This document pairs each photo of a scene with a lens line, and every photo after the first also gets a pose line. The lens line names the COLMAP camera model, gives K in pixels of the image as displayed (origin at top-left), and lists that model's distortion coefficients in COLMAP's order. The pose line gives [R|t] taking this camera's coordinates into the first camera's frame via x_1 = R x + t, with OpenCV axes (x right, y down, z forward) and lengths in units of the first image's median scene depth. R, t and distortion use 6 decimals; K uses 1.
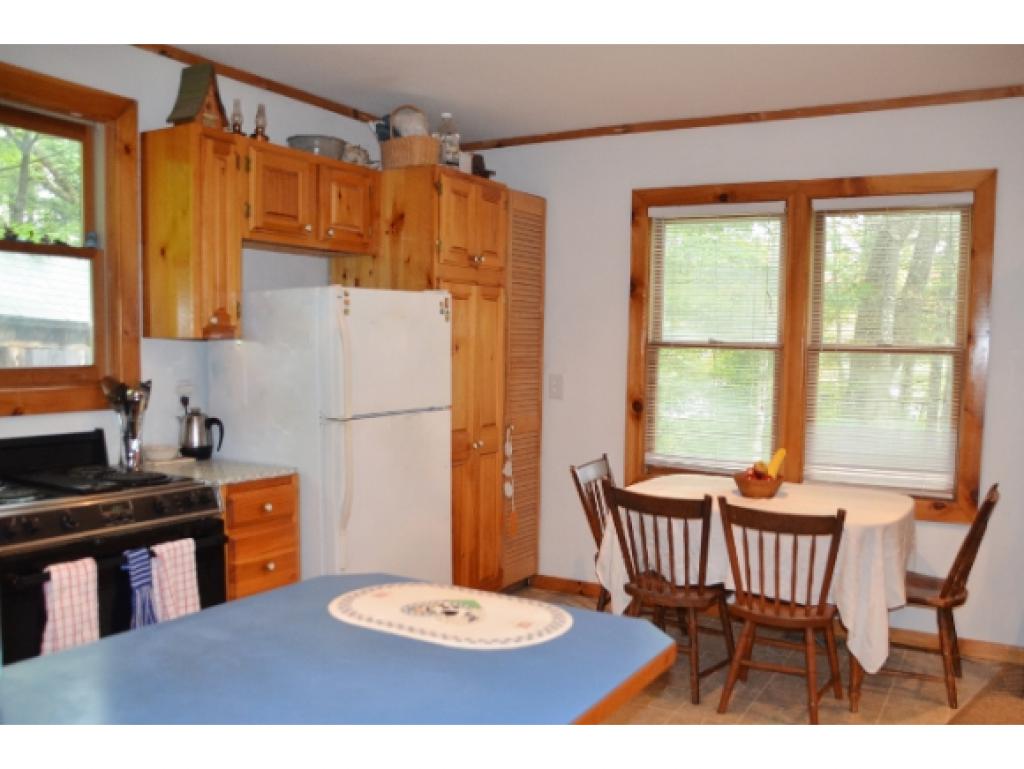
lens RADIAL K [[970.1, 0, 512.0], [0, 970.1, 391.5], [0, 0, 1]] dist [-0.020185, 0.000000]
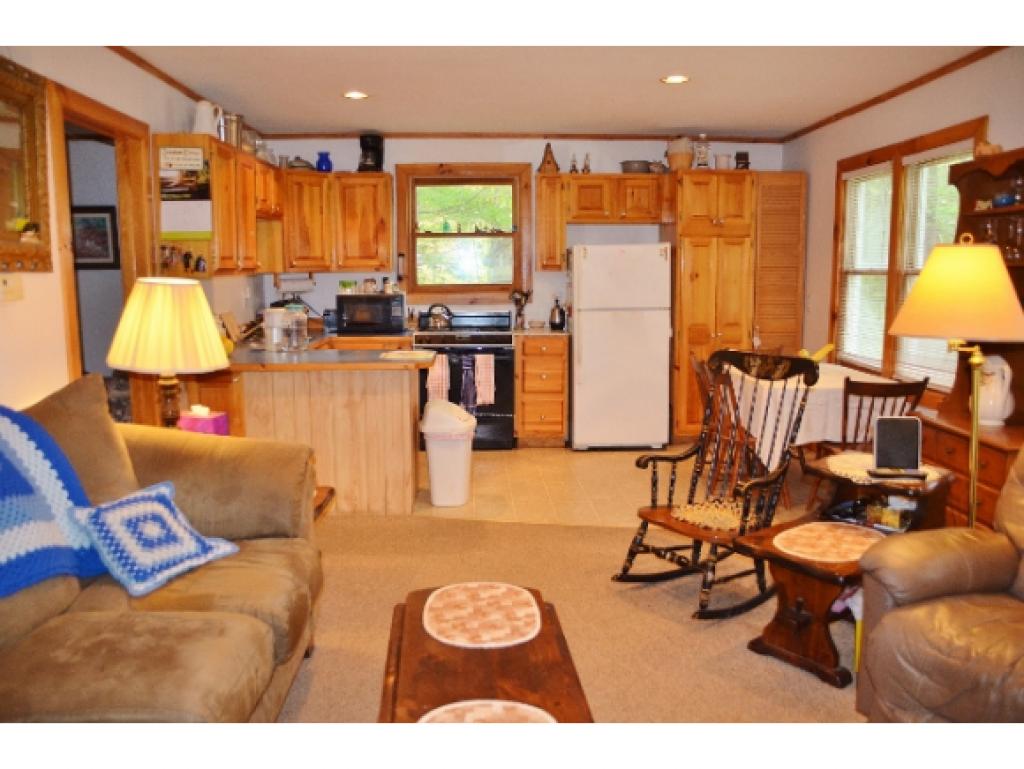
lens RADIAL K [[970.1, 0, 512.5], [0, 970.1, 383.2], [0, 0, 1]] dist [-0.020185, 0.000000]
pose [[0.507219, 0.076967, -0.858373, 1.250976], [-0.039253, 0.997034, 0.066206, 0.042837], [0.860923, 0.000113, 0.508735, -0.131451]]
